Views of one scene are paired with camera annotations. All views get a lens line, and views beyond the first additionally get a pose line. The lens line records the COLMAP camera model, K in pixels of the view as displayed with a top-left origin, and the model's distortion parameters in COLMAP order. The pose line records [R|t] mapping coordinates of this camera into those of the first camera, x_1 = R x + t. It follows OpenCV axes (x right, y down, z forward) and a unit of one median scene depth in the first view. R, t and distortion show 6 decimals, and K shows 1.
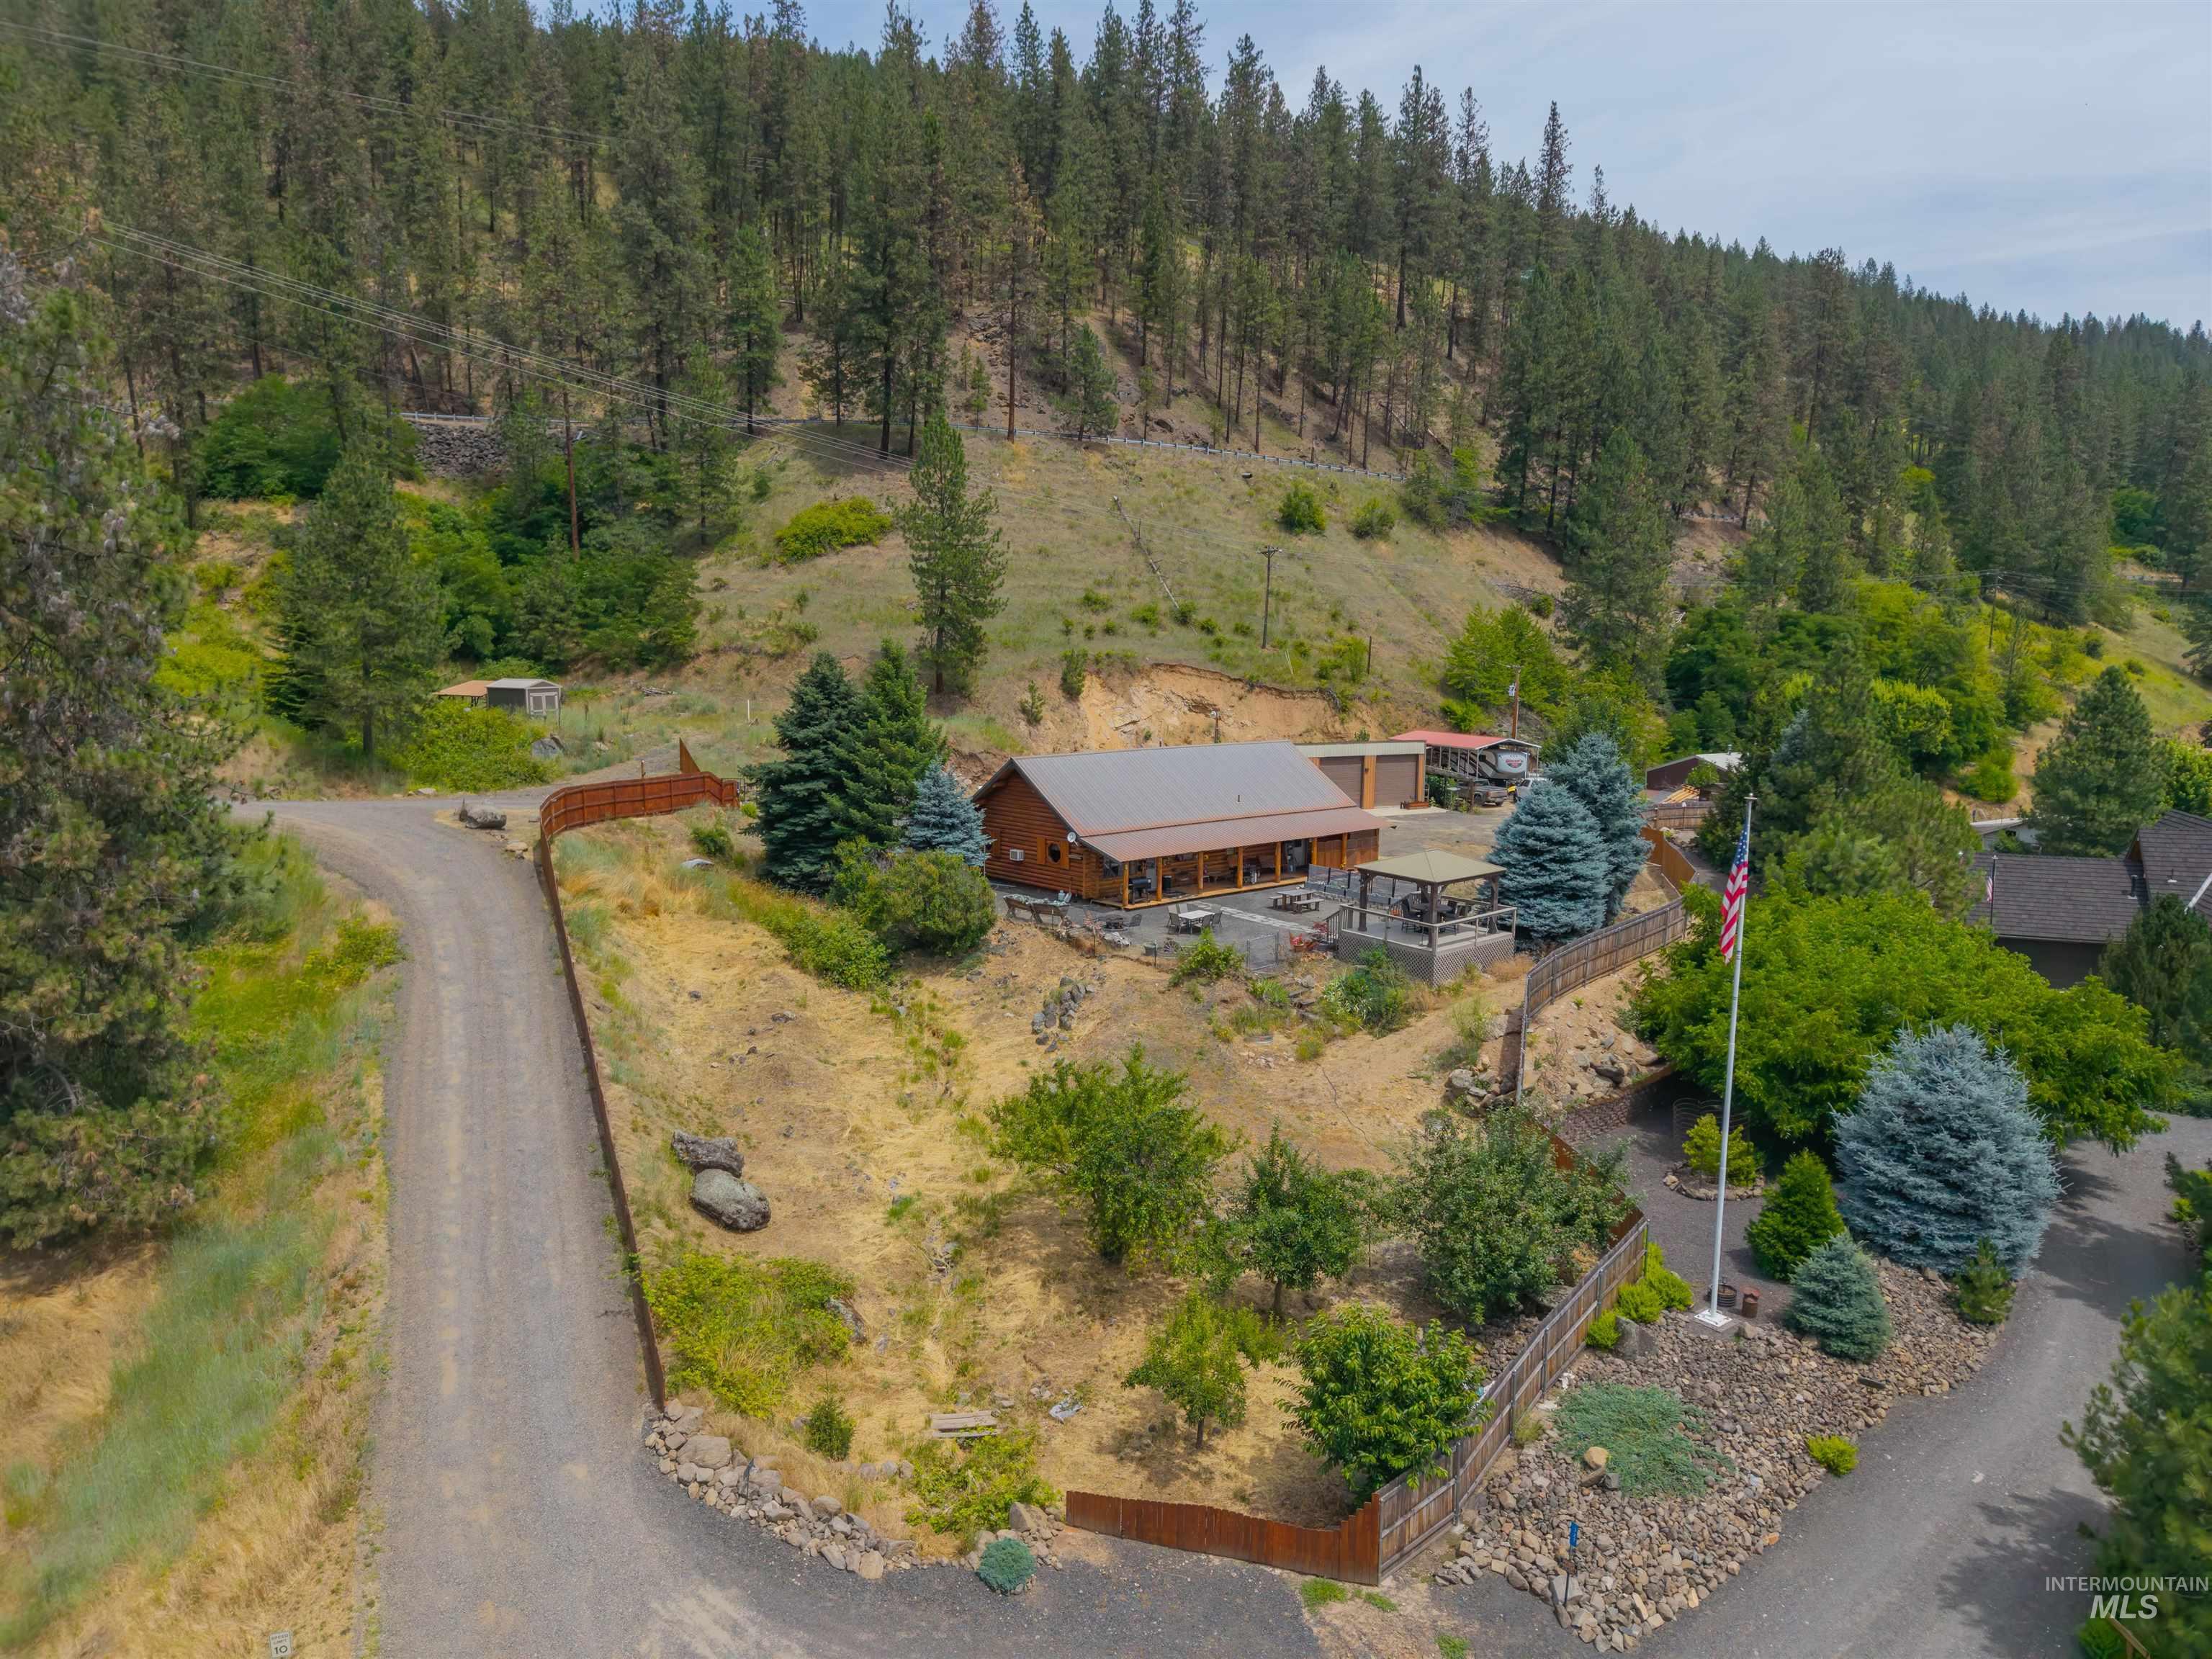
lens RADIAL K [[1465.1, 0, 1106.0], [0, 1465.1, 829.5], [0, 0, 1]] dist [0.070586, -0.086009]
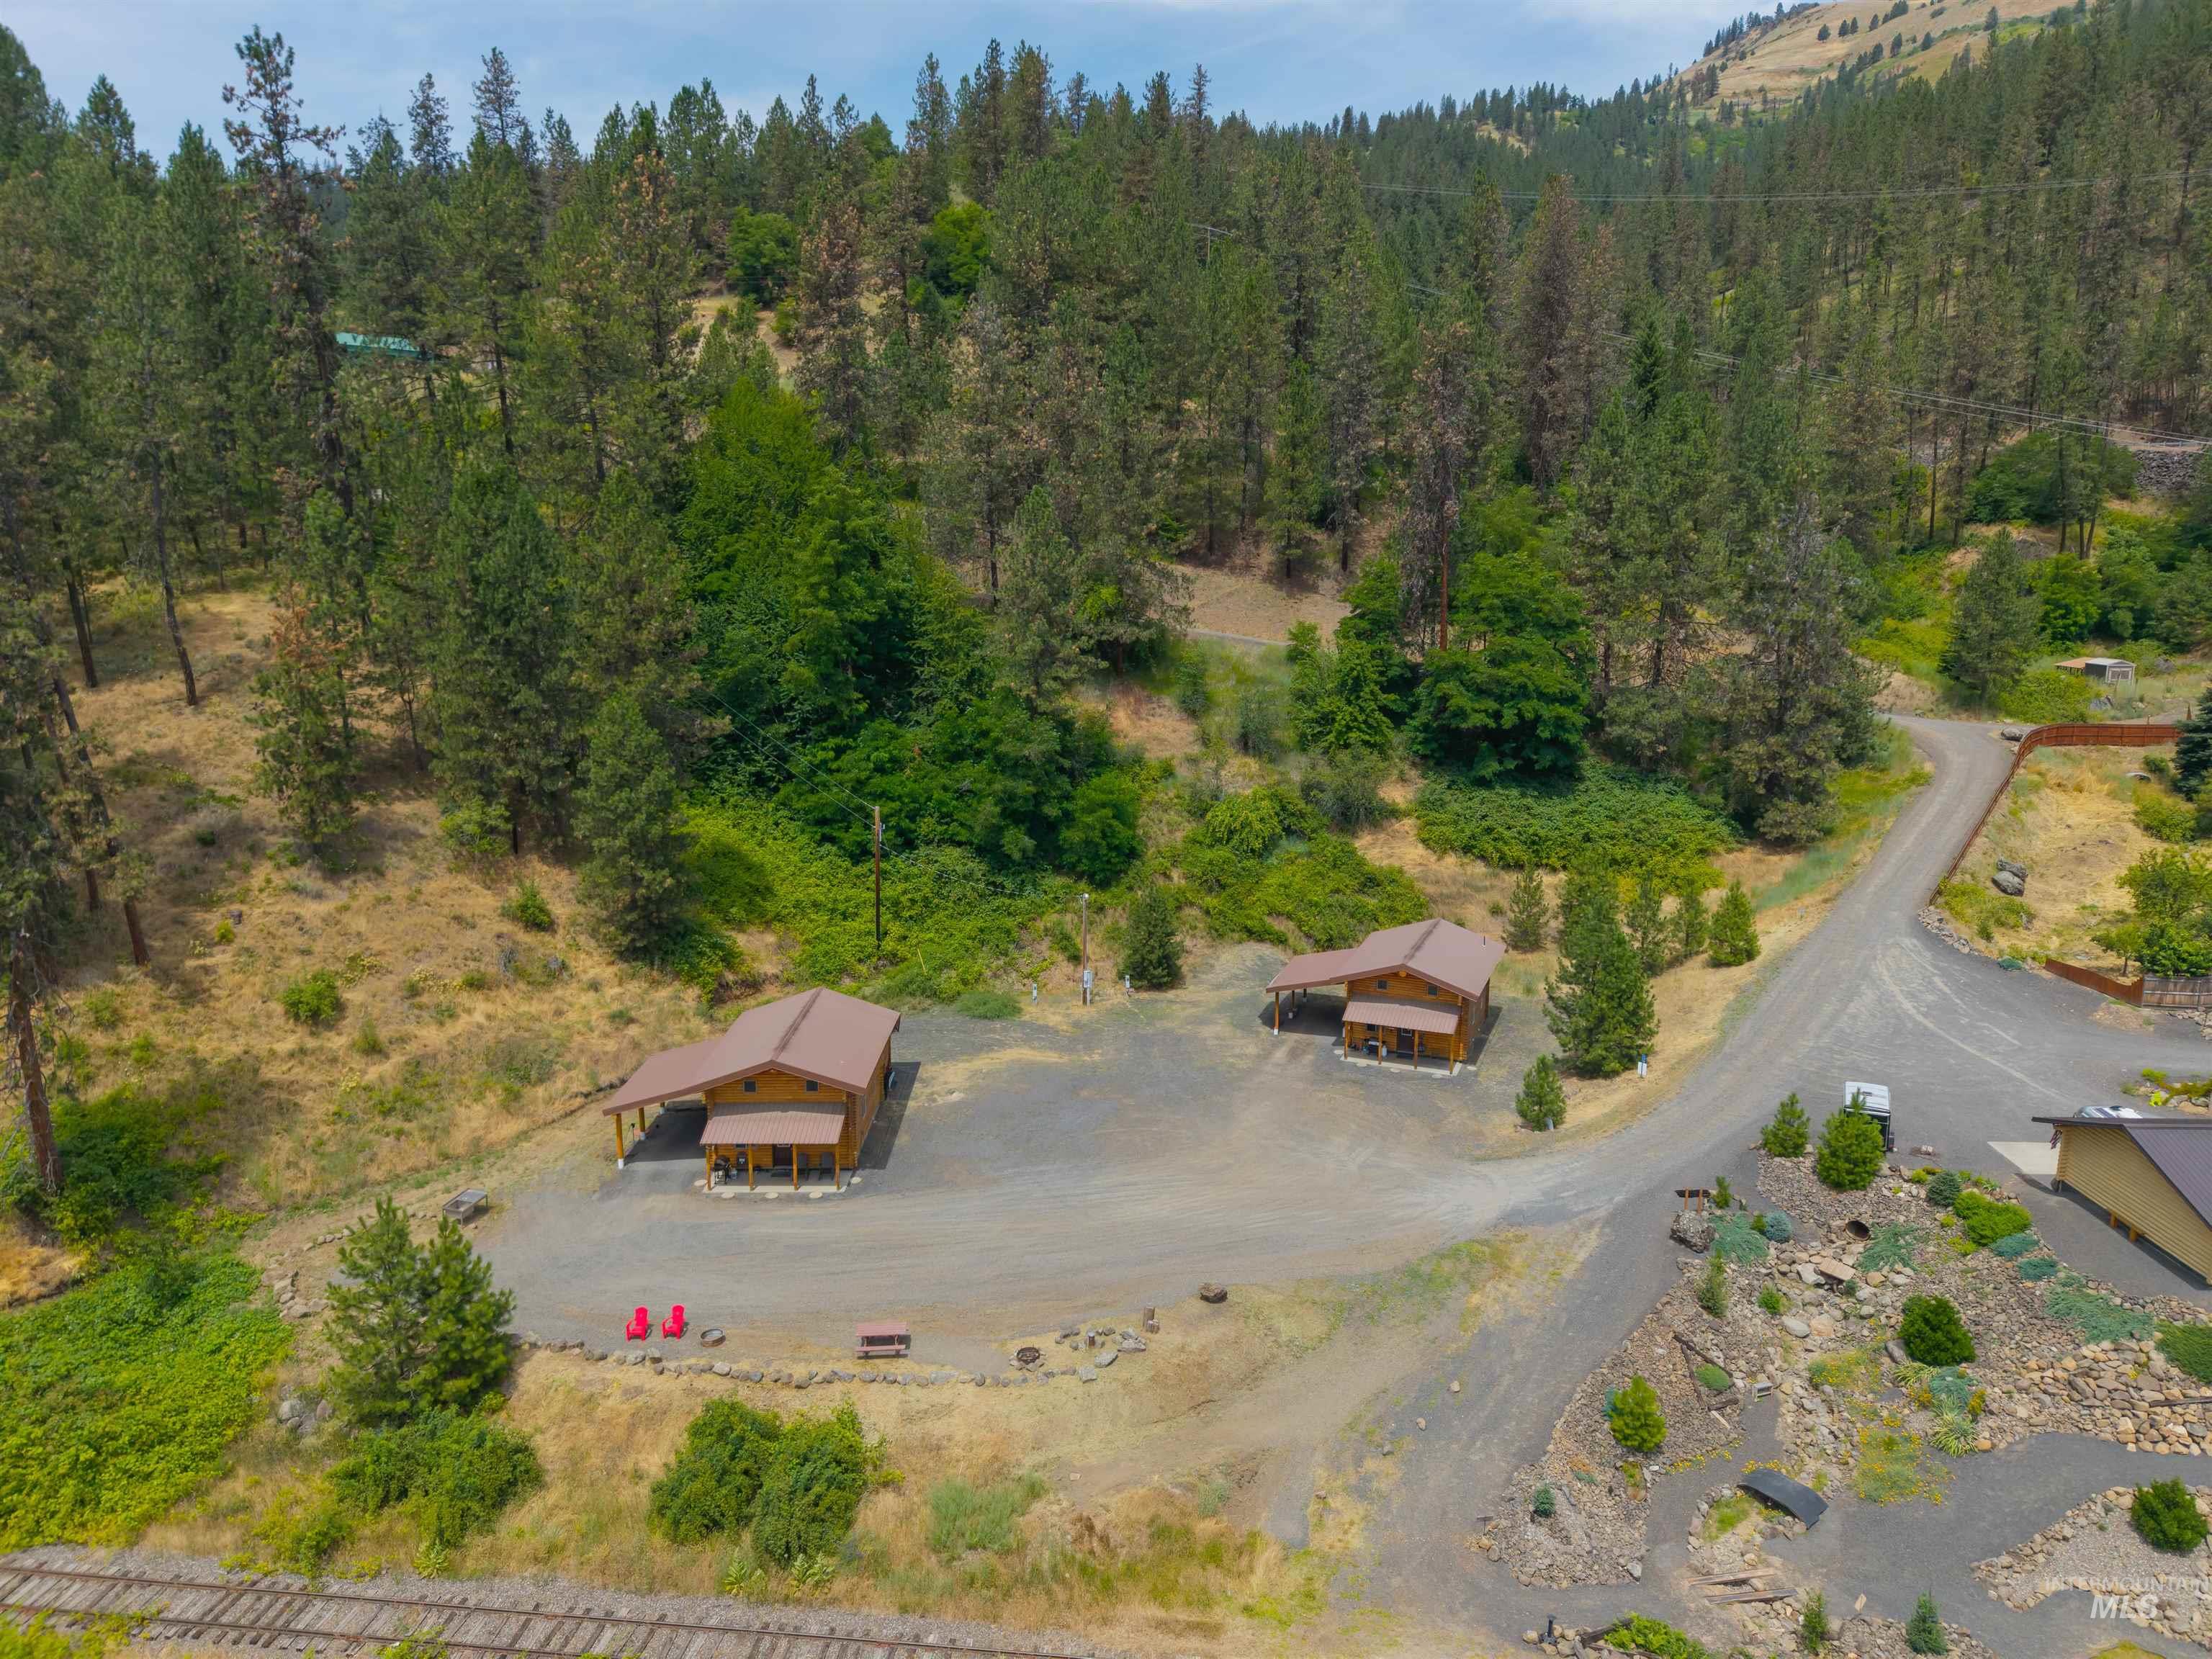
lens RADIAL K [[1465.1, 0, 1106.0], [0, 1465.1, 829.5], [0, 0, 1]] dist [0.070586, -0.086009]
pose [[0.449383, 0.158657, -0.879137, 0.475867], [-0.121638, 0.985805, 0.115730, 0.020529], [0.885019, 0.054929, 0.462303, -0.578194]]
